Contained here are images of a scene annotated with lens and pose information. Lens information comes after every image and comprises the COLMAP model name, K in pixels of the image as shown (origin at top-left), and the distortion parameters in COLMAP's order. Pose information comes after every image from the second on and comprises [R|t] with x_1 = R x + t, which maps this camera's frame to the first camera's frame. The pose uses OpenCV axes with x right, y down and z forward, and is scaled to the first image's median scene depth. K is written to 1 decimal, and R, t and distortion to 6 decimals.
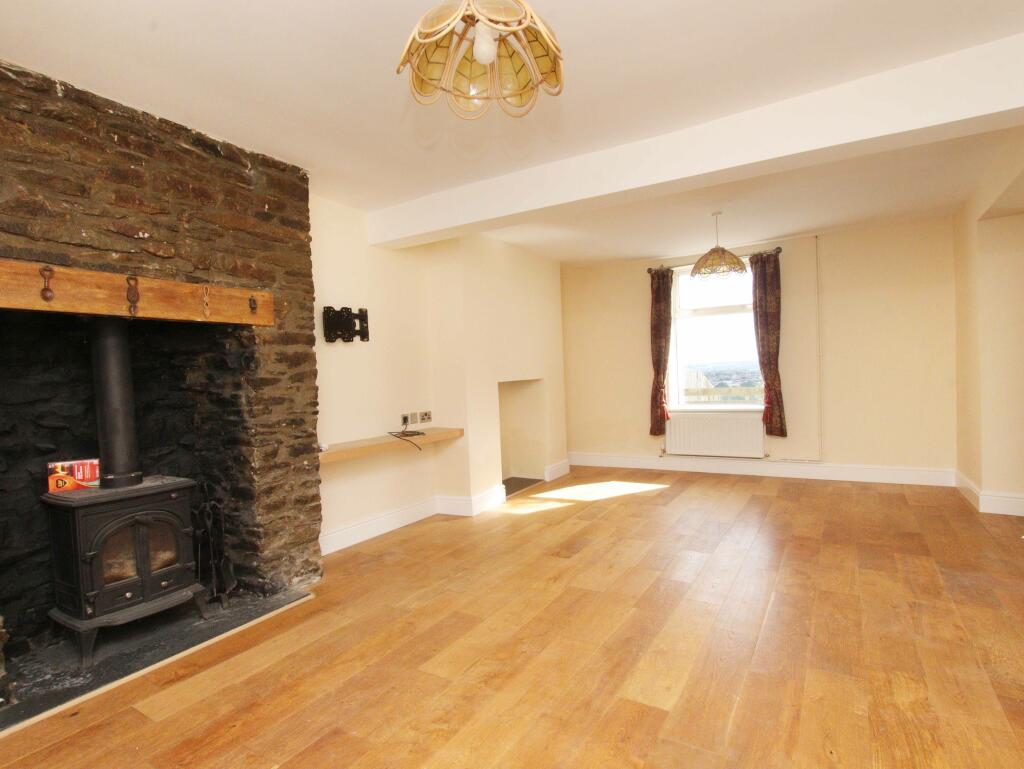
lens RADIAL K [[534.2, 0, 510.3], [0, 534.2, 392.8], [0, 0, 1]] dist [-0.030354, 0.000561]
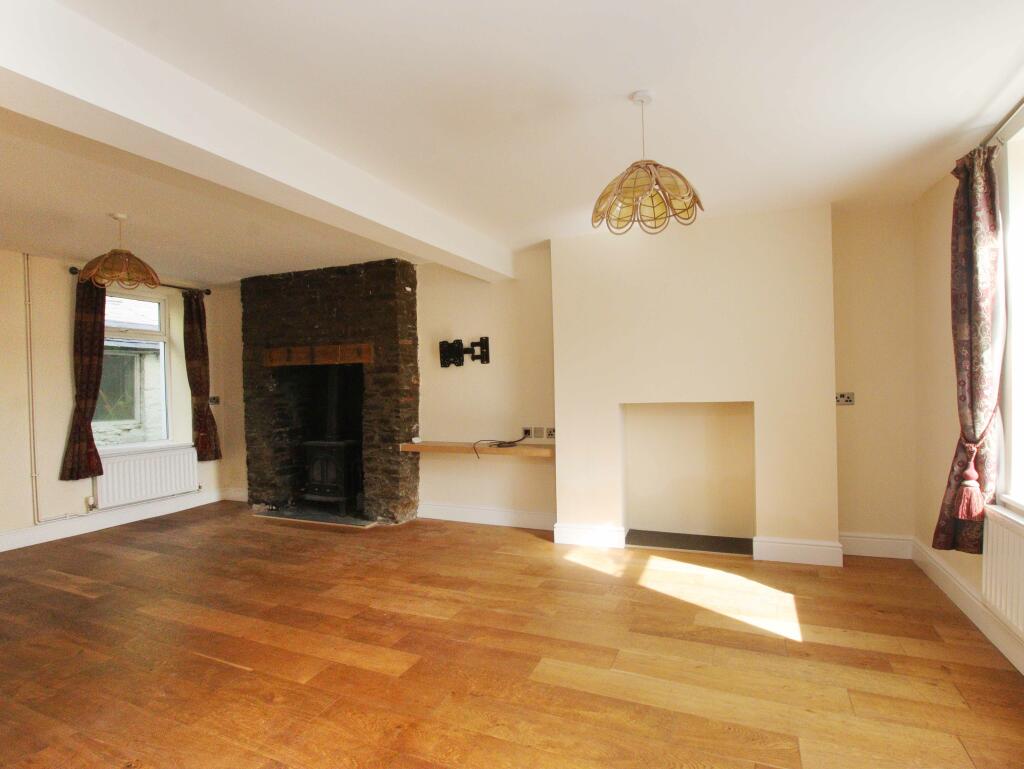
lens RADIAL K [[534.2, 0, 510.3], [0, 534.2, 392.8], [0, 0, 1]] dist [-0.030354, 0.000561]
pose [[0.141261, 0.044387, -0.988977, 1.265652], [-0.023826, 0.998857, 0.041428, -0.108566], [0.989686, 0.017712, 0.142157, 1.175296]]
